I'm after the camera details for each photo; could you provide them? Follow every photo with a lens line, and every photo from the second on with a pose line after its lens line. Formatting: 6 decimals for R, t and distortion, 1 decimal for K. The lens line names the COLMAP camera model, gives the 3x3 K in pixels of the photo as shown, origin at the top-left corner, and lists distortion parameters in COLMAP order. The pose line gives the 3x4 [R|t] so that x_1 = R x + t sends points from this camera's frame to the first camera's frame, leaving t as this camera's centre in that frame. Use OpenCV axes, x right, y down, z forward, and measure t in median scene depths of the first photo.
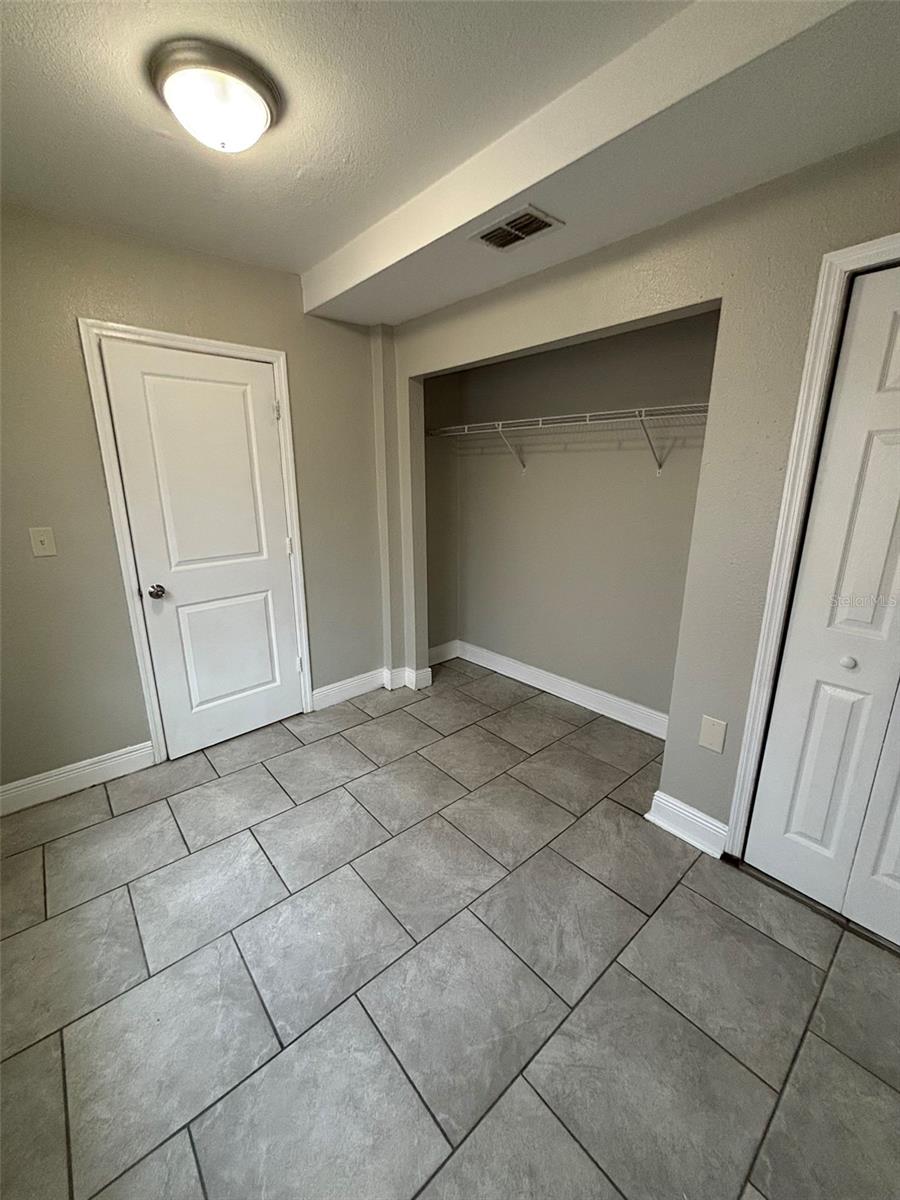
lens RADIAL K [[486.3, 0, 451.1], [0, 486.3, 600.7], [0, 0, 1]] dist [0.000361, 0.001452]
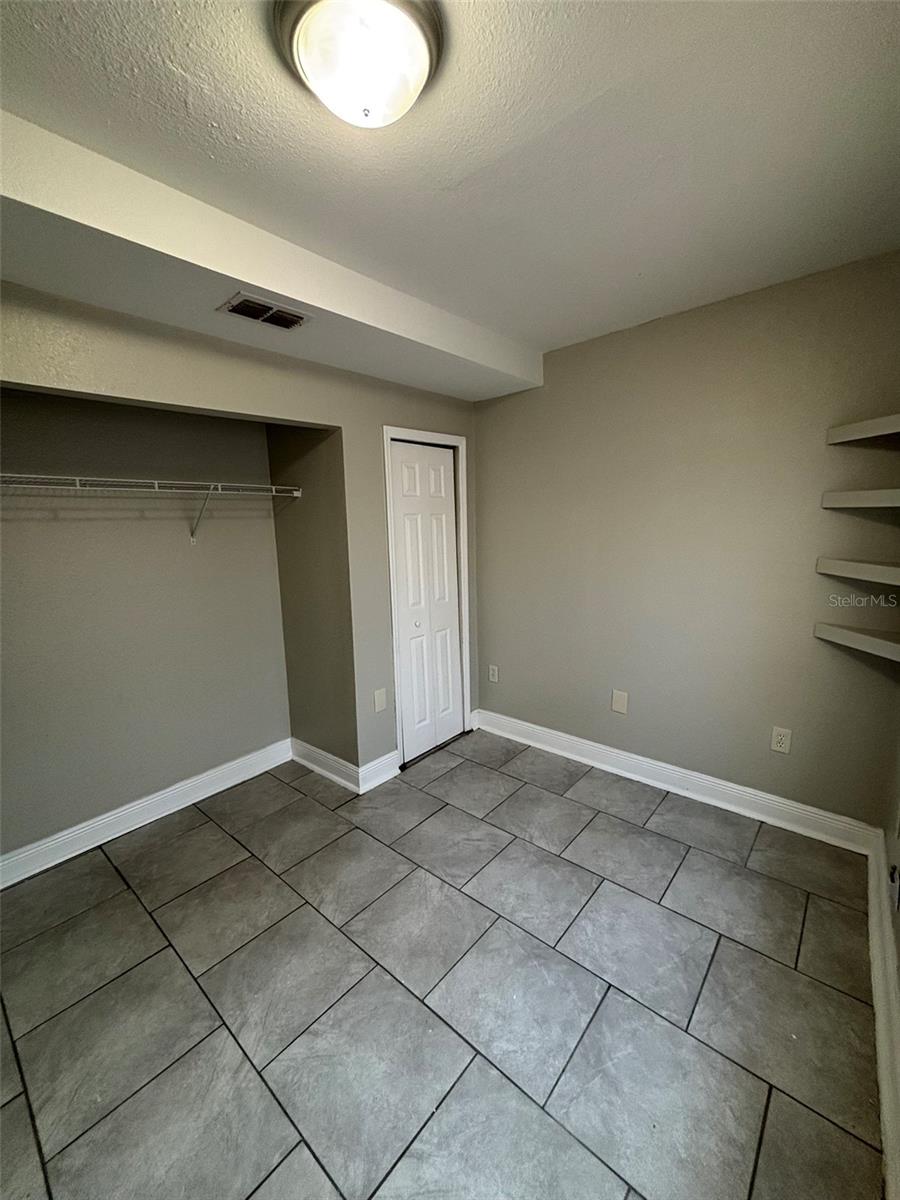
lens RADIAL K [[486.3, 0, 450.6], [0, 486.3, 598.1], [0, 0, 1]] dist [0.000361, 0.001452]
pose [[-0.153884, -0.145966, 0.977248, -1.031324], [0.284466, 0.940610, 0.185287, -0.273424], [-0.946255, 0.306506, -0.103223, 0.923172]]
